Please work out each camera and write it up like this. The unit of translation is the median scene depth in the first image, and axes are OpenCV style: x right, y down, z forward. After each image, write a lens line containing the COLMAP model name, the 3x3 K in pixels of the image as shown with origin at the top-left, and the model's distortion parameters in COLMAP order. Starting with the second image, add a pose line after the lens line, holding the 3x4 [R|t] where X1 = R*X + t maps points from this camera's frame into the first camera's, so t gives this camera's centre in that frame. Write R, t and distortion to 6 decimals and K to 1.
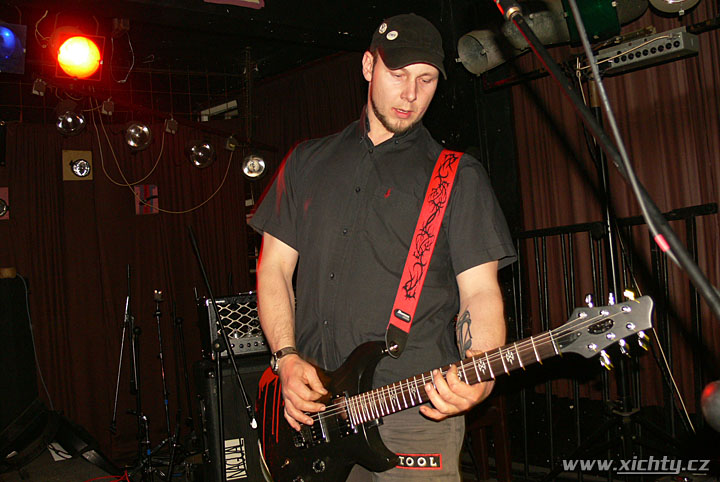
lens RADIAL K [[751.8, 0, 360.0], [0, 751.8, 241.0], [0, 0, 1]] dist [-0.200369, 0.219624]
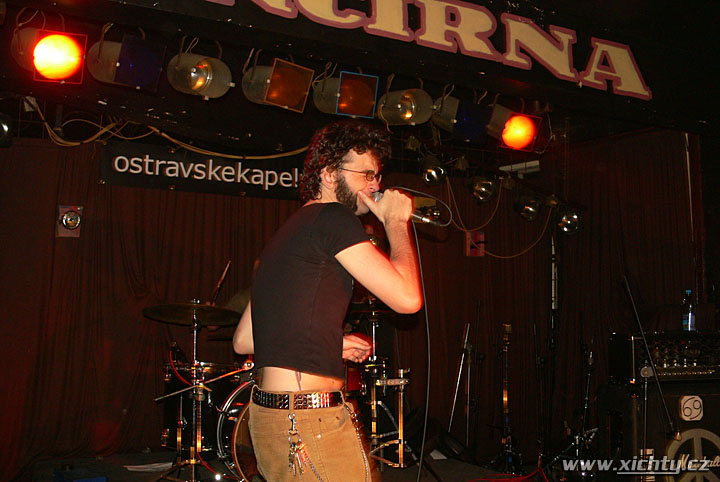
lens RADIAL K [[751.8, 0, 360.0], [0, 751.8, 241.0], [0, 0, 1]] dist [-0.200369, 0.219624]
pose [[0.978264, 0.075694, -0.193054, -0.297347], [-0.085963, 0.995265, -0.045369, 0.009683], [0.188706, 0.060978, 0.980139, -0.213980]]
